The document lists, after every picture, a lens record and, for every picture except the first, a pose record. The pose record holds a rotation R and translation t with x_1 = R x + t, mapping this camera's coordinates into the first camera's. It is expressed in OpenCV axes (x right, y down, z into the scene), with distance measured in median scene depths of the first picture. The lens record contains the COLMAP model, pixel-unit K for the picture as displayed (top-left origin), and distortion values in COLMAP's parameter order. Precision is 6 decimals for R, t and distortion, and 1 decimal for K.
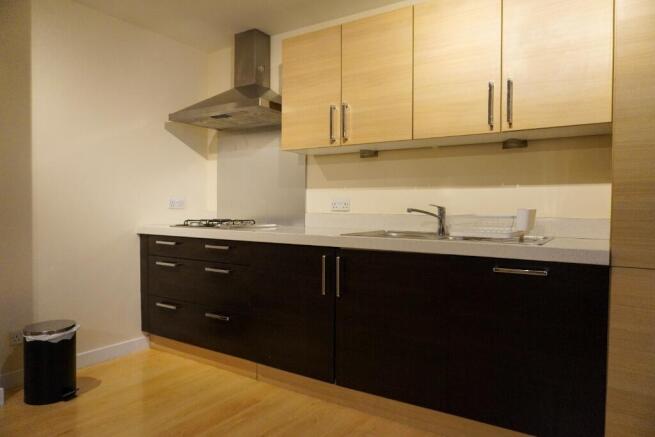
lens RADIAL K [[444.5, 0, 327.5], [0, 444.5, 218.5], [0, 0, 1]] dist [-0.000446, -0.000068]
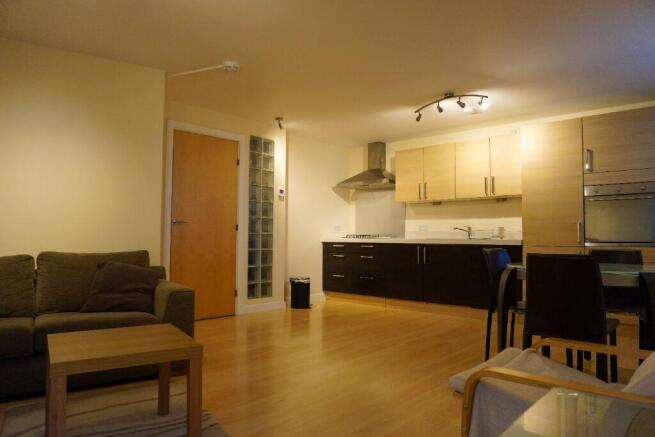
lens RADIAL K [[444.5, 0, 327.5], [0, 444.5, 218.5], [0, 0, 1]] dist [-0.000446, -0.000068]
pose [[0.988957, -0.008011, -0.147985, -0.111005], [-0.001794, 0.997818, -0.066004, 0.070980], [0.148191, 0.065540, 0.986785, -1.188071]]
